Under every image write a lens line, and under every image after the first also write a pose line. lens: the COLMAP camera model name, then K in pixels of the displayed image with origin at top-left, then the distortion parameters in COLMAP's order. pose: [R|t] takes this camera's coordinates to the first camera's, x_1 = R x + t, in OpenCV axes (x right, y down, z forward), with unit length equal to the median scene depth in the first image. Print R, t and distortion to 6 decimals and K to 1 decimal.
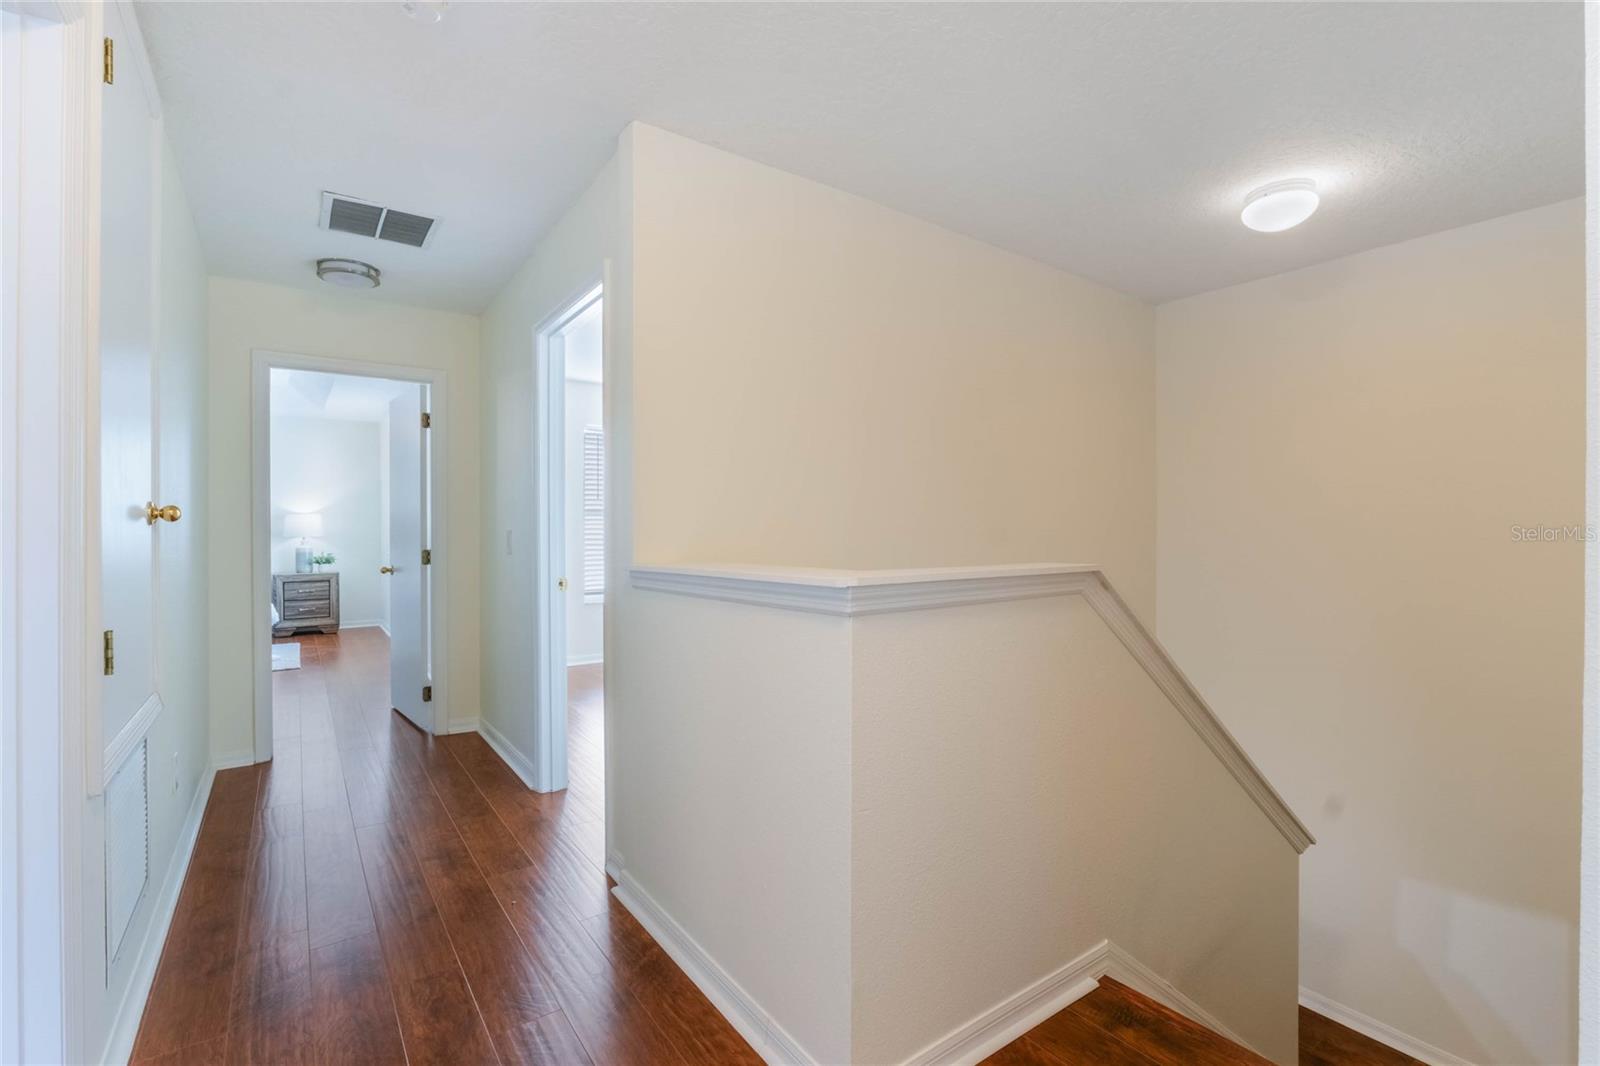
lens RADIAL K [[721.7, 0, 794.0], [0, 721.7, 536.5], [0, 0, 1]] dist [-0.003881, -0.000249]
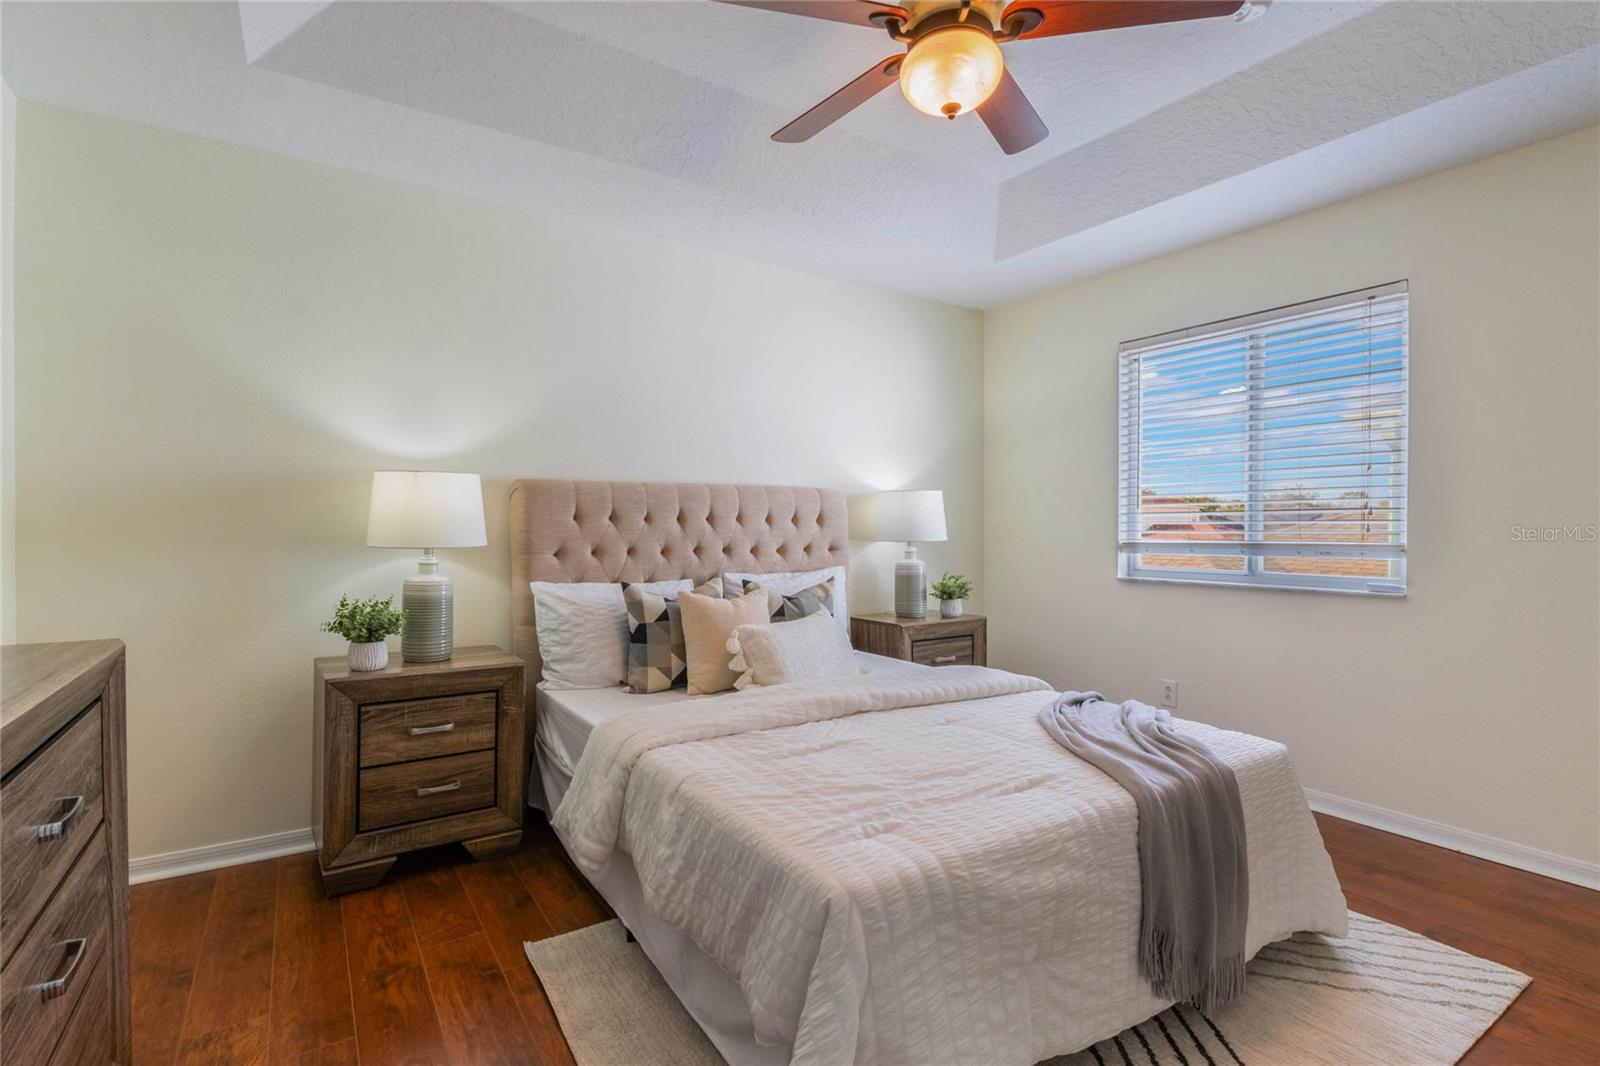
lens RADIAL K [[752.8, 0, 793.4], [0, 752.8, 536.1], [0, 0, 1]] dist [-0.003665, -0.002797]
pose [[0.999151, 0.004221, -0.040969, -0.740095], [-0.004045, 0.999982, 0.004371, -0.004351], [0.040987, -0.004201, 0.999151, 0.509624]]
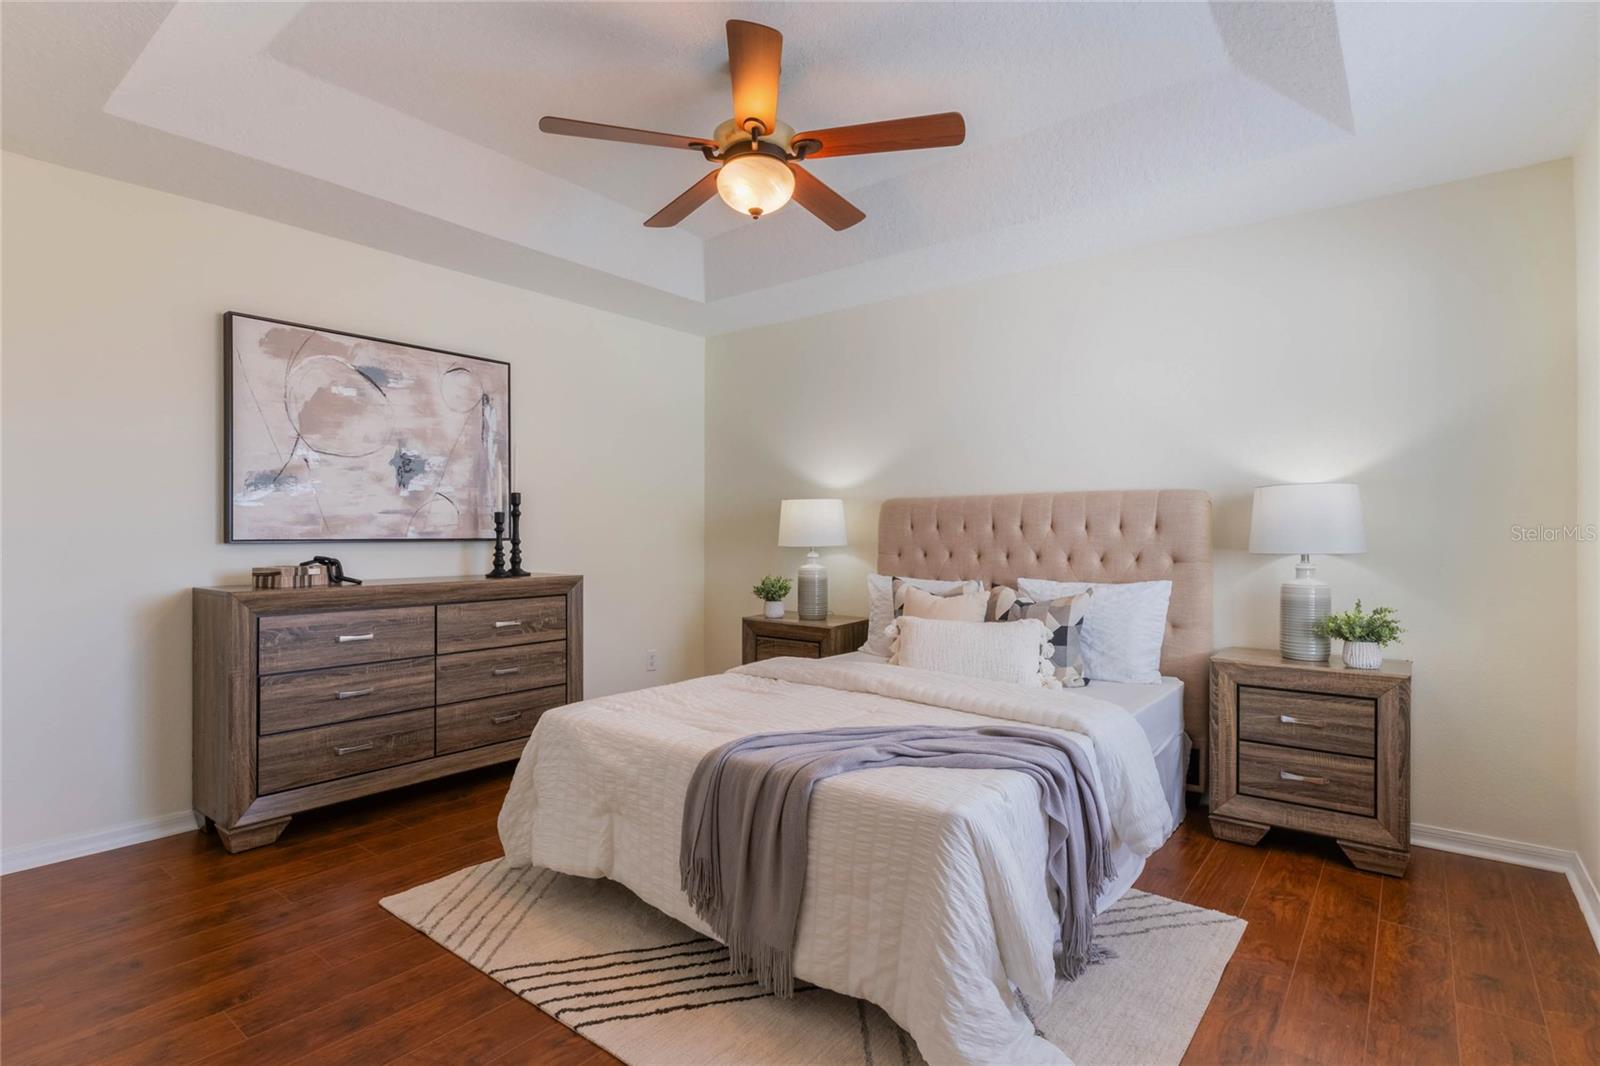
lens RADIAL K [[804.0, 0, 801.2], [0, 804.0, 532.2], [0, 0, 1]] dist [0.007475, -0.005931]
pose [[0.285297, 0.007070, -0.958413, -0.385784], [-0.006568, 0.999964, 0.005421, -0.010165], [0.958417, 0.004749, 0.285333, 0.666286]]
